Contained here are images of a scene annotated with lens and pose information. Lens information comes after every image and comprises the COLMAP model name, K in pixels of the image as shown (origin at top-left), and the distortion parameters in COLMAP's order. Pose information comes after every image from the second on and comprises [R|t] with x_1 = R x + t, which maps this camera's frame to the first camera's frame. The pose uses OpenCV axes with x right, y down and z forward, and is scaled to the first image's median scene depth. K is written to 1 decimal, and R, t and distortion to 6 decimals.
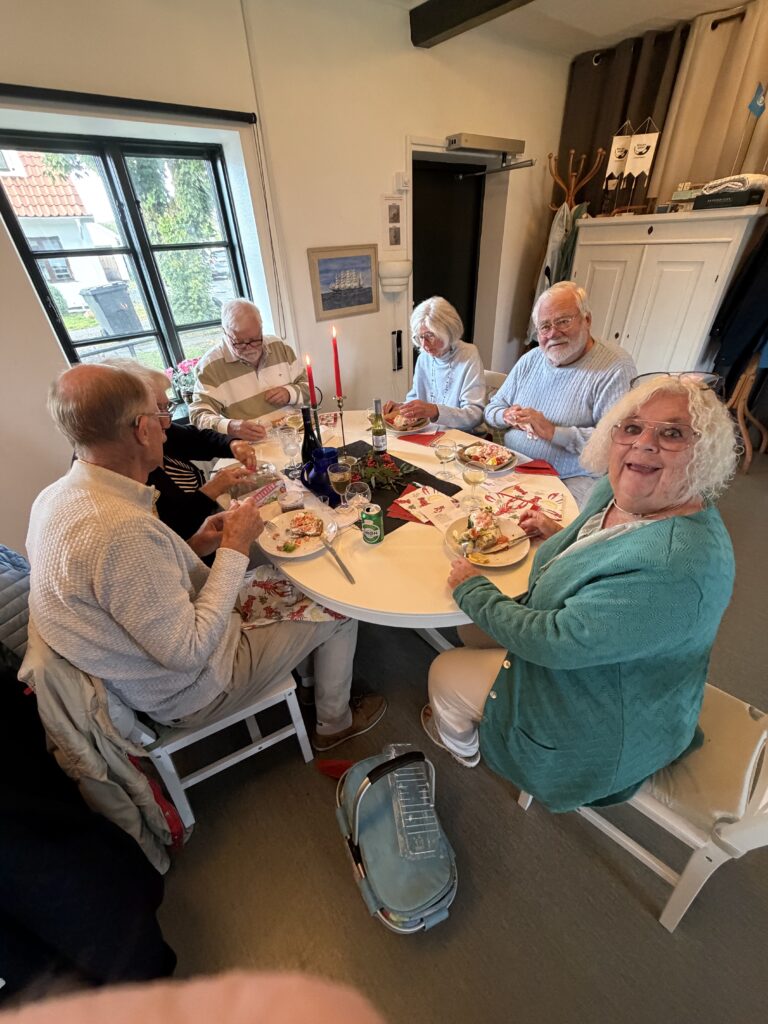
lens RADIAL K [[410.1, 0, 384.0], [0, 410.1, 512.0], [0, 0, 1]] dist [-0.000331, -0.000043]
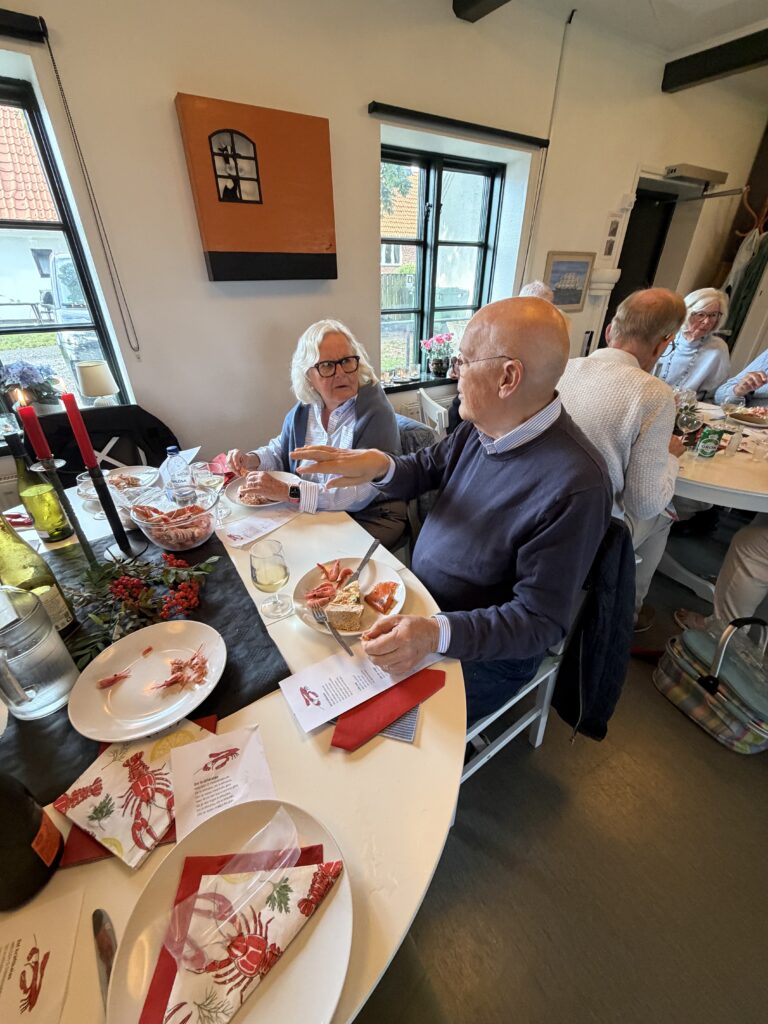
lens RADIAL K [[410.1, 0, 384.0], [0, 410.1, 512.0], [0, 0, 1]] dist [-0.000331, -0.000043]
pose [[0.988765, 0.110368, -0.100813, -0.410392], [-0.116316, 0.991680, -0.055147, 0.201979], [0.093888, 0.066253, 0.993376, -0.152923]]
